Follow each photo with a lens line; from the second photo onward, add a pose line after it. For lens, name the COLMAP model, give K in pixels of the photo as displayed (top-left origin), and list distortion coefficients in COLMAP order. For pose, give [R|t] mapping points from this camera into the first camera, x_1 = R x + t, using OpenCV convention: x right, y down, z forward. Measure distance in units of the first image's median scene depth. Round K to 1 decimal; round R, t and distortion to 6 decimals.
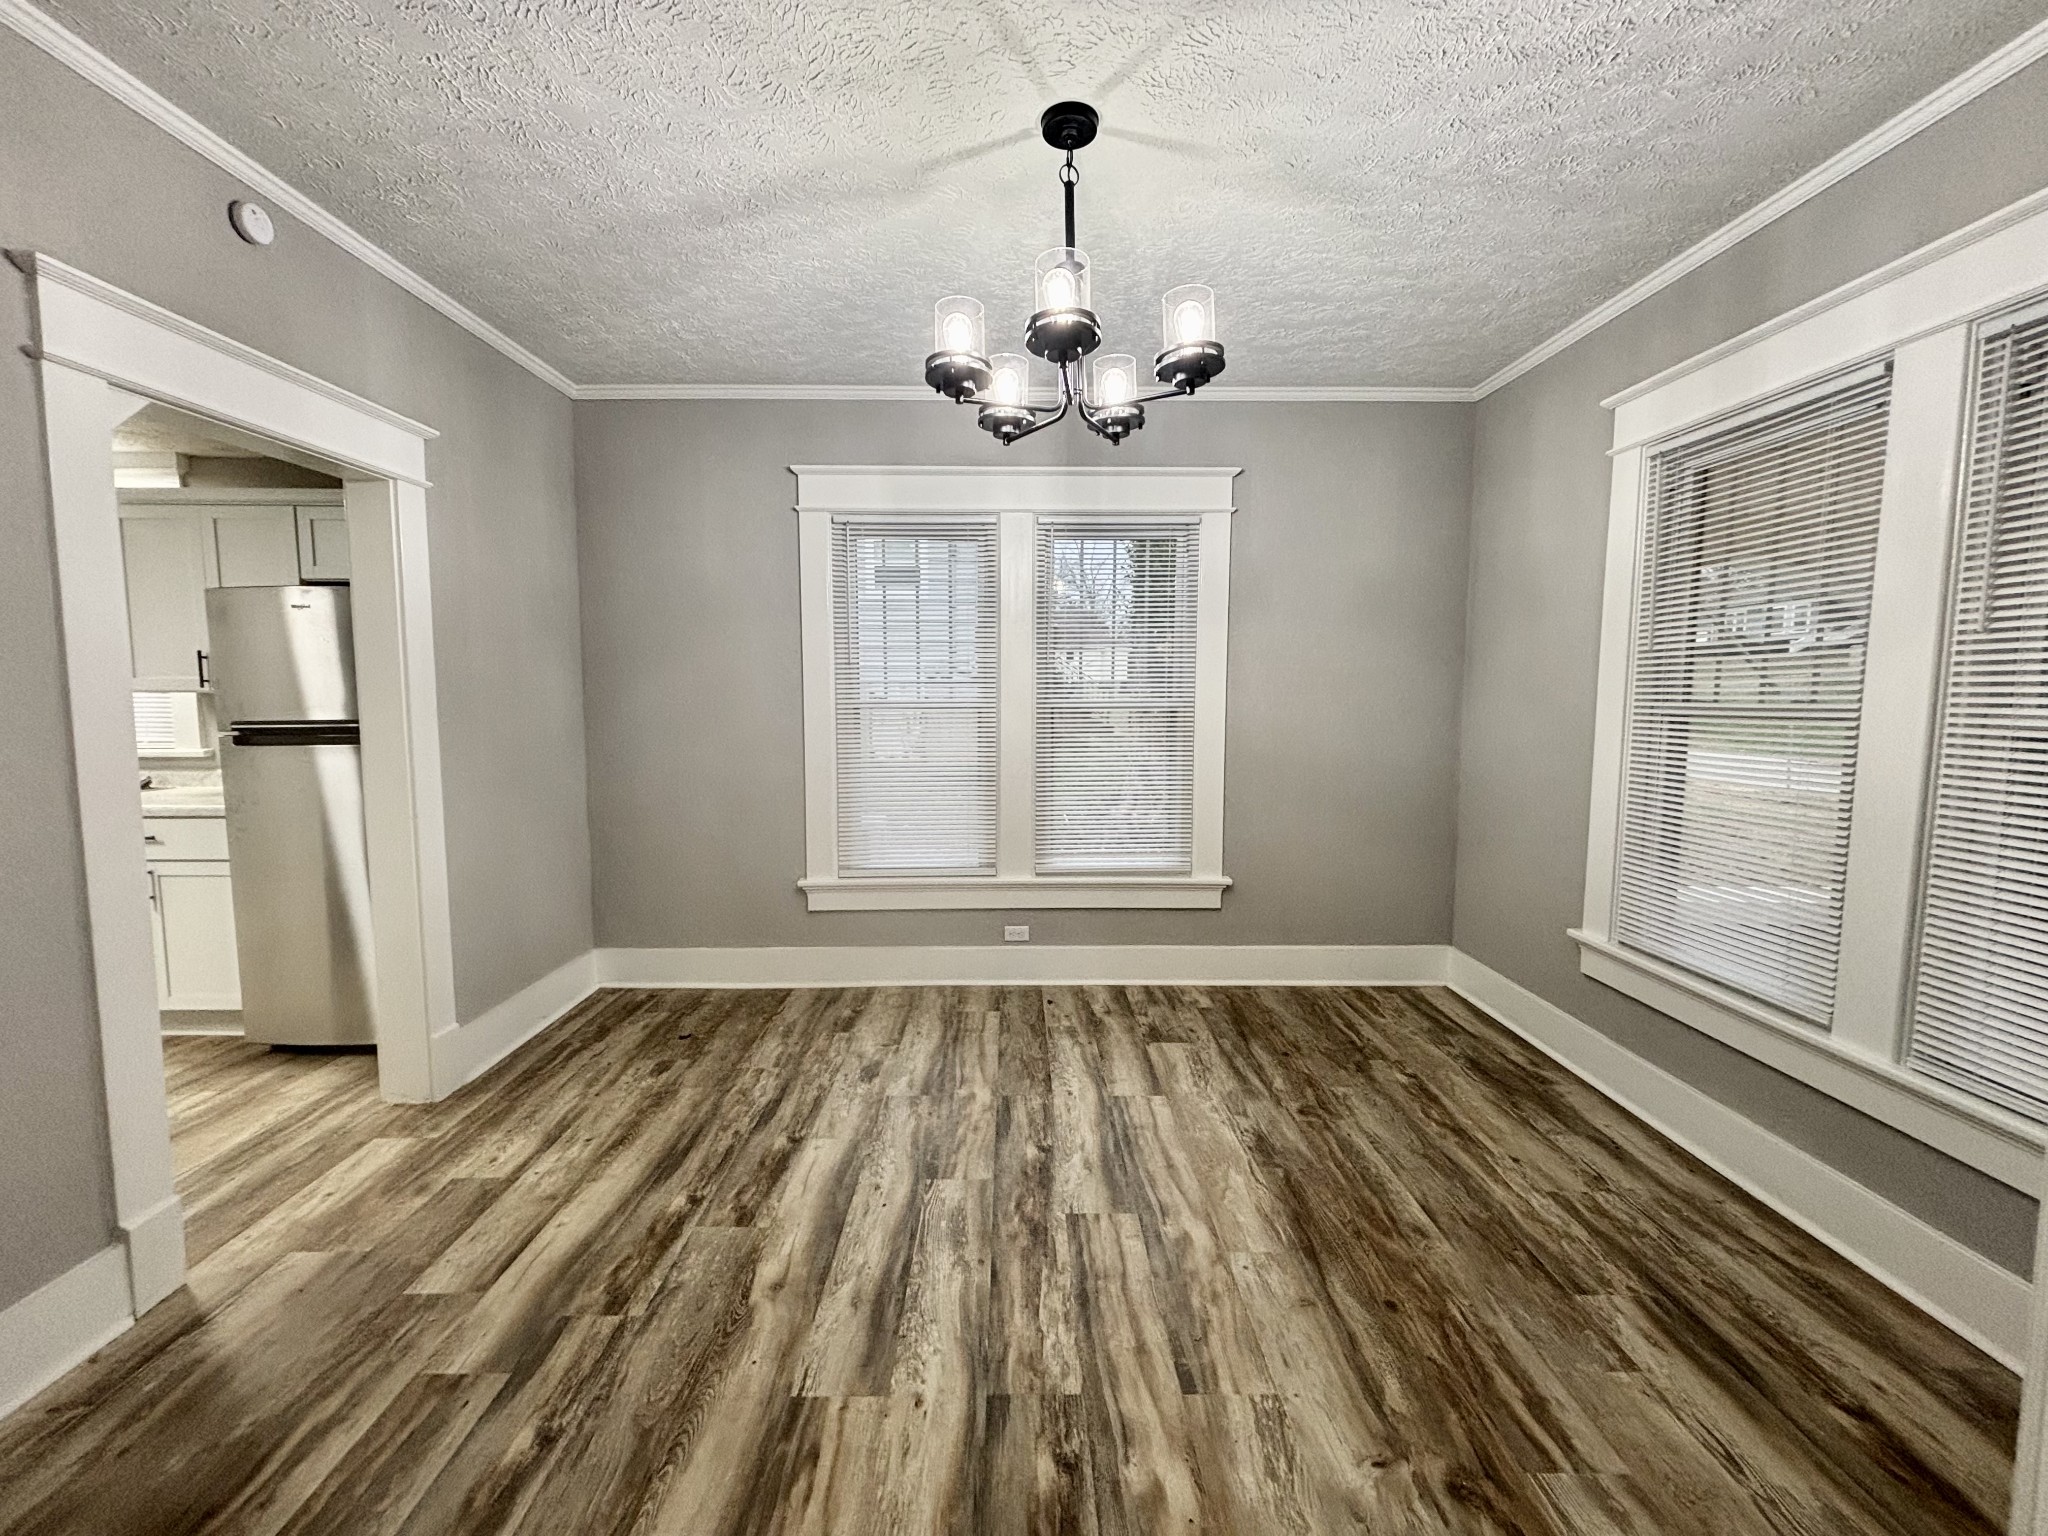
lens RADIAL K [[827.1, 0, 1018.7], [0, 827.1, 765.9], [0, 0, 1]] dist [-0.001700, 0.002678]
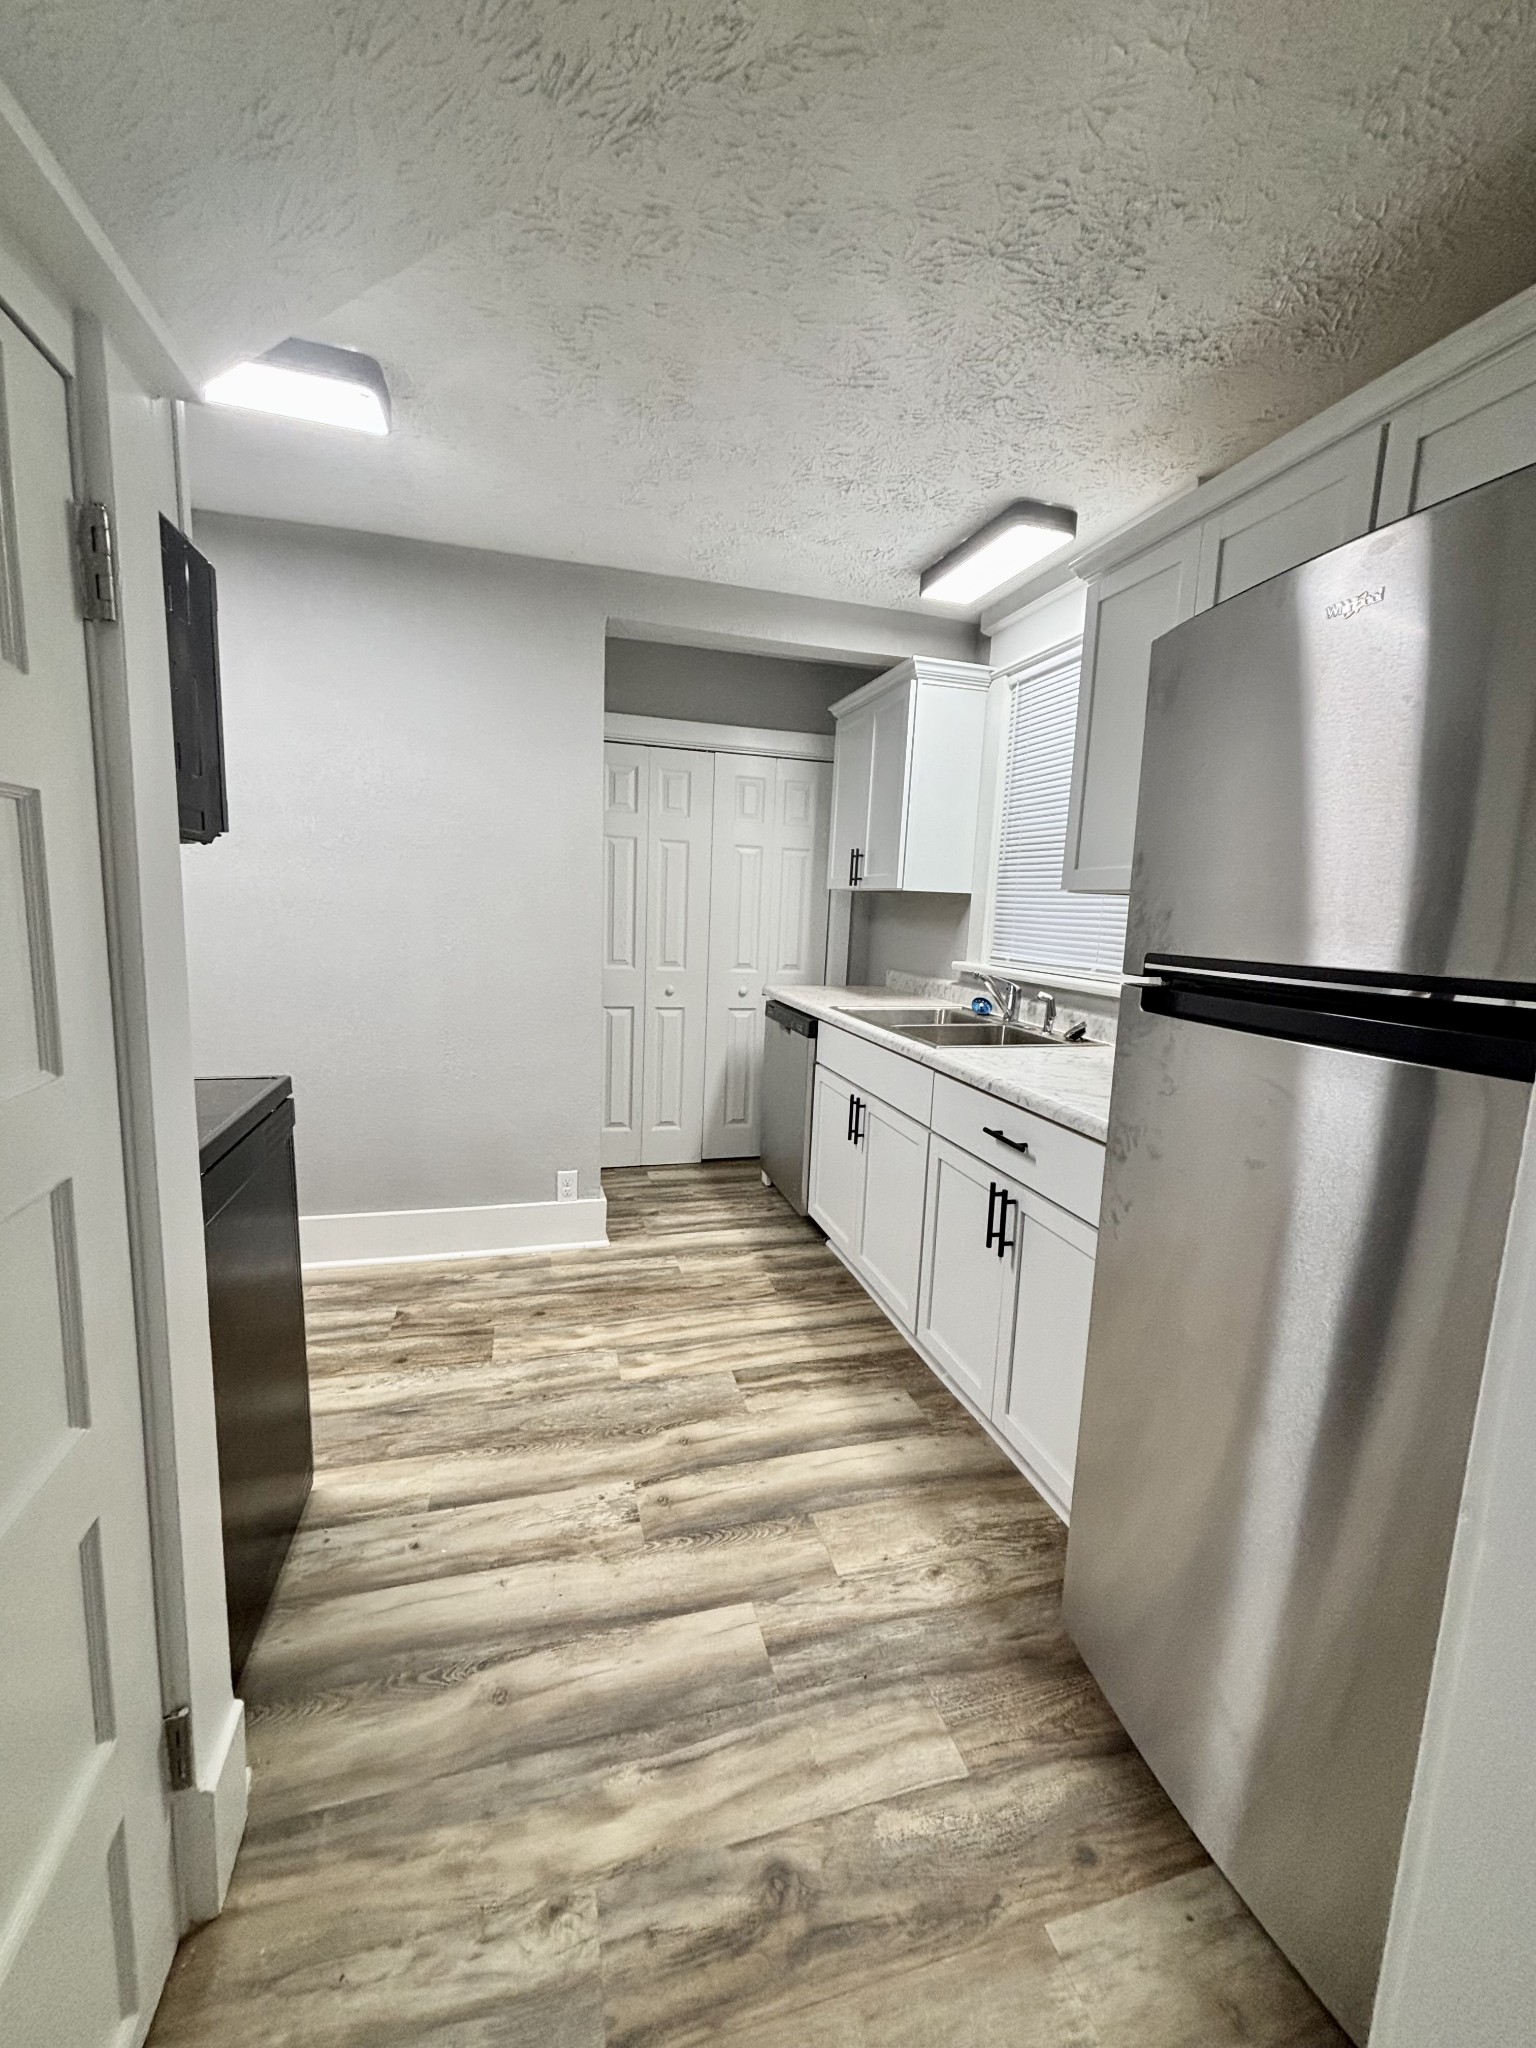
lens RADIAL K [[827.1, 0, 757.7], [0, 827.1, 1014.1], [0, 0, 1]] dist [-0.001700, 0.002678]
pose [[0.246773, 0.144539, -0.958234, -0.884258], [-0.115037, 0.986192, 0.119130, -0.077592], [0.962221, 0.080835, 0.259992, 1.054601]]
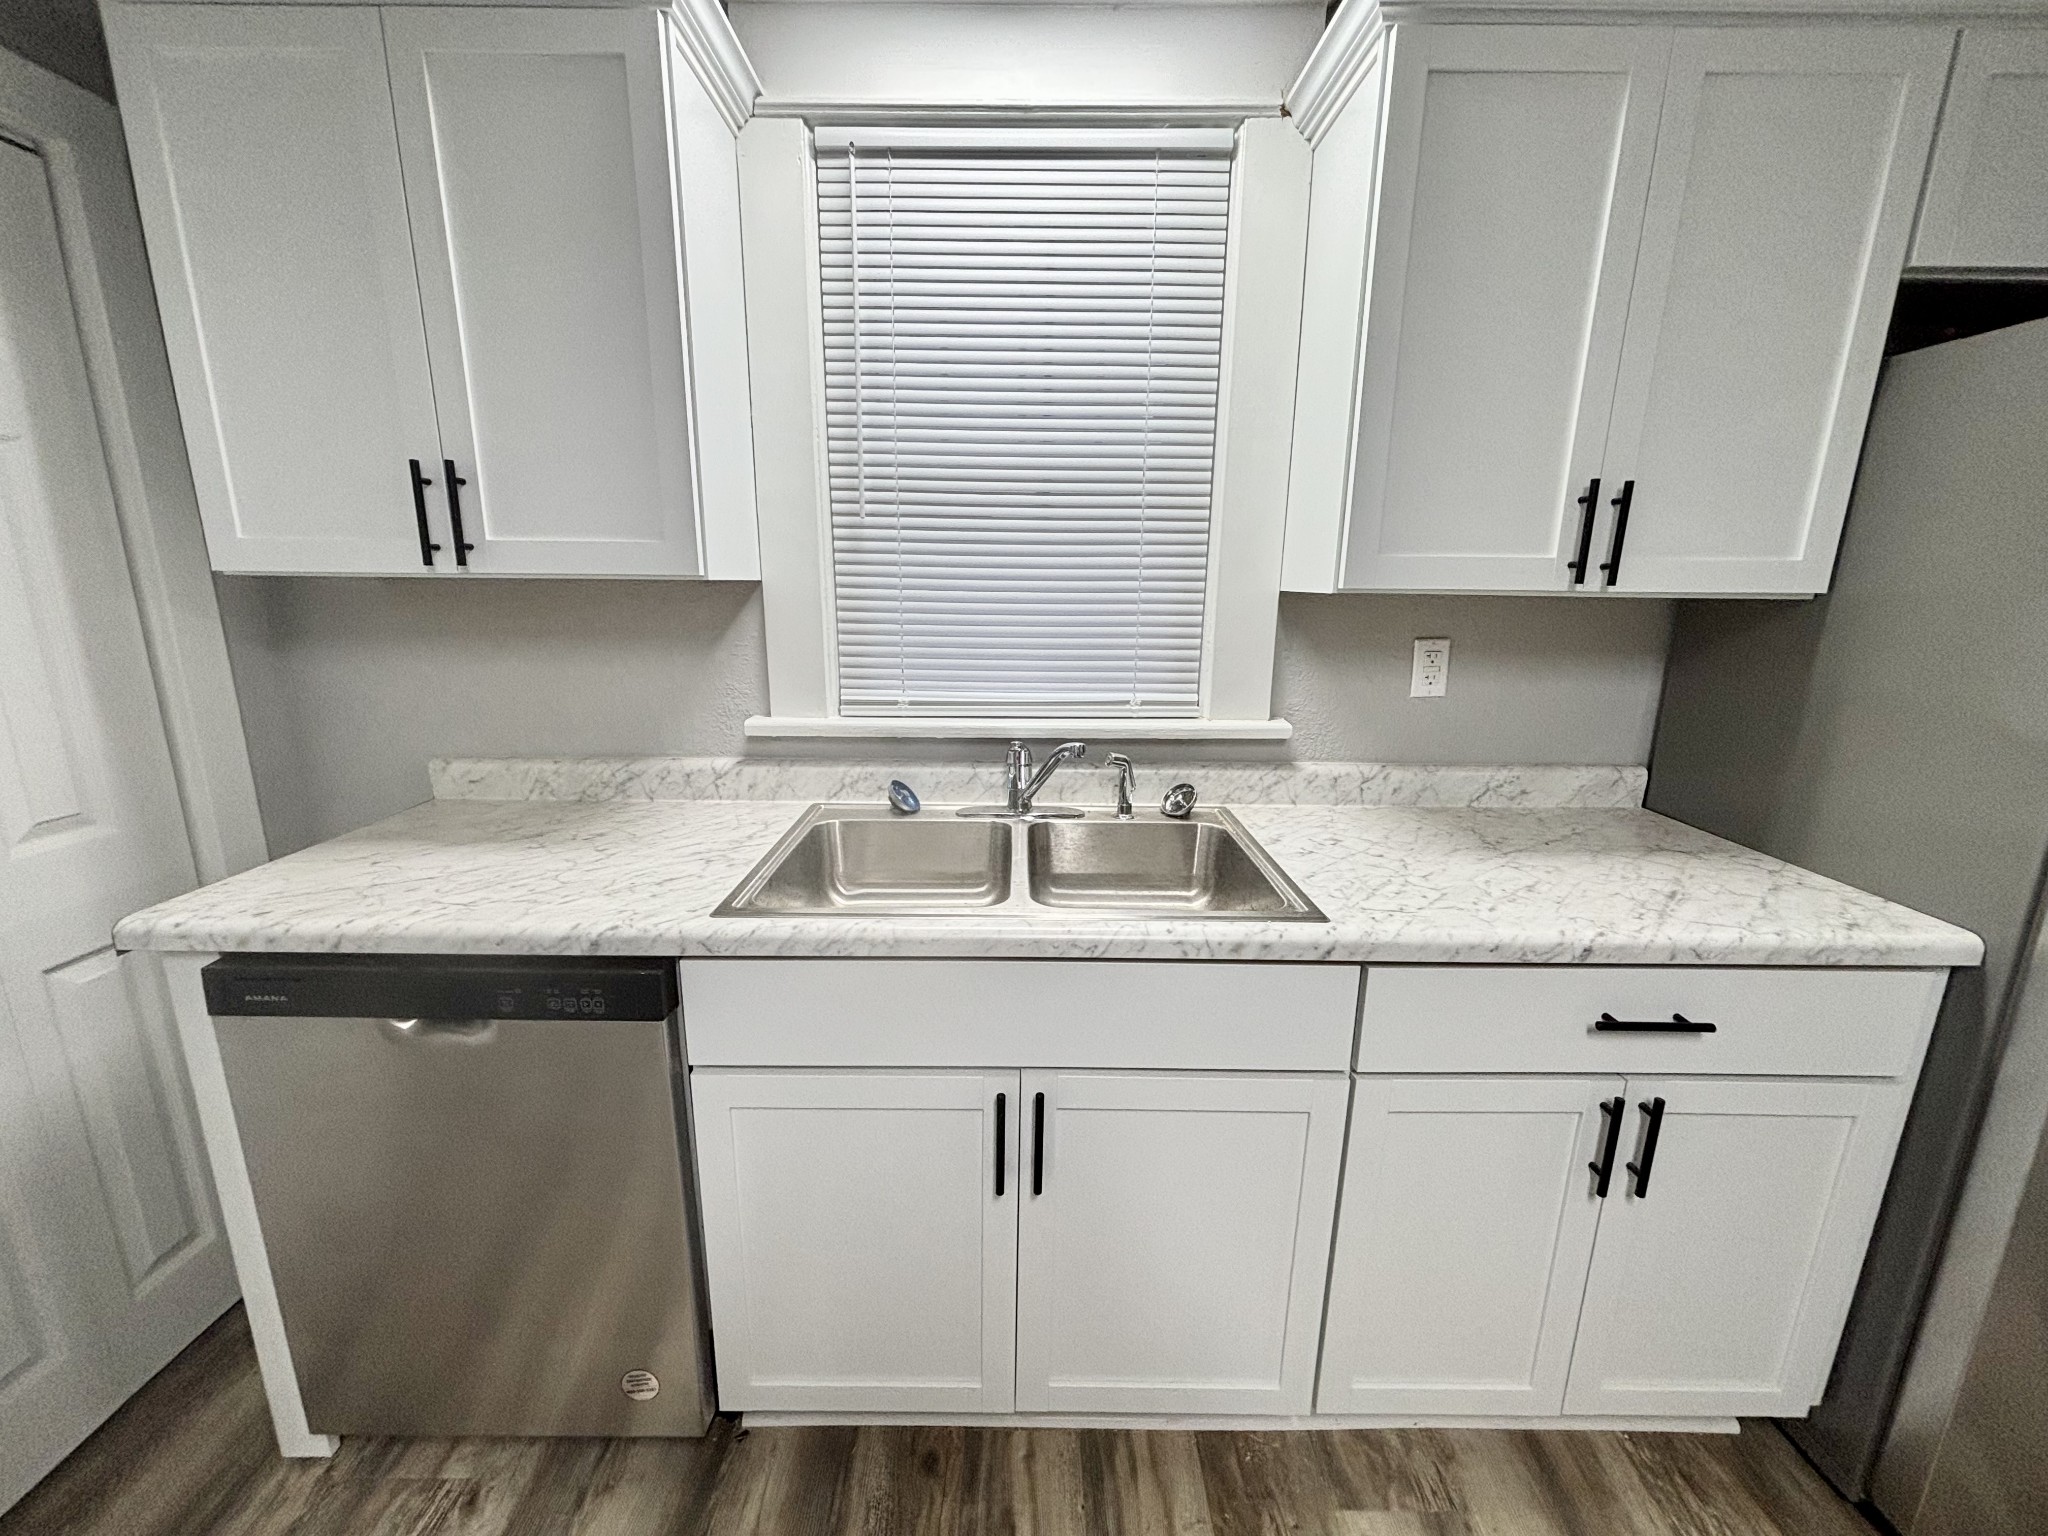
lens RADIAL K [[827.1, 0, 1007.8], [0, 827.1, 764.9], [0, 0, 1]] dist [-0.001700, 0.002678]
pose [[0.999725, 0.016100, -0.017045, -2.070703], [-0.013433, 0.989132, 0.146418, -0.109006], [0.019217, -0.146148, 0.989076, 1.039652]]
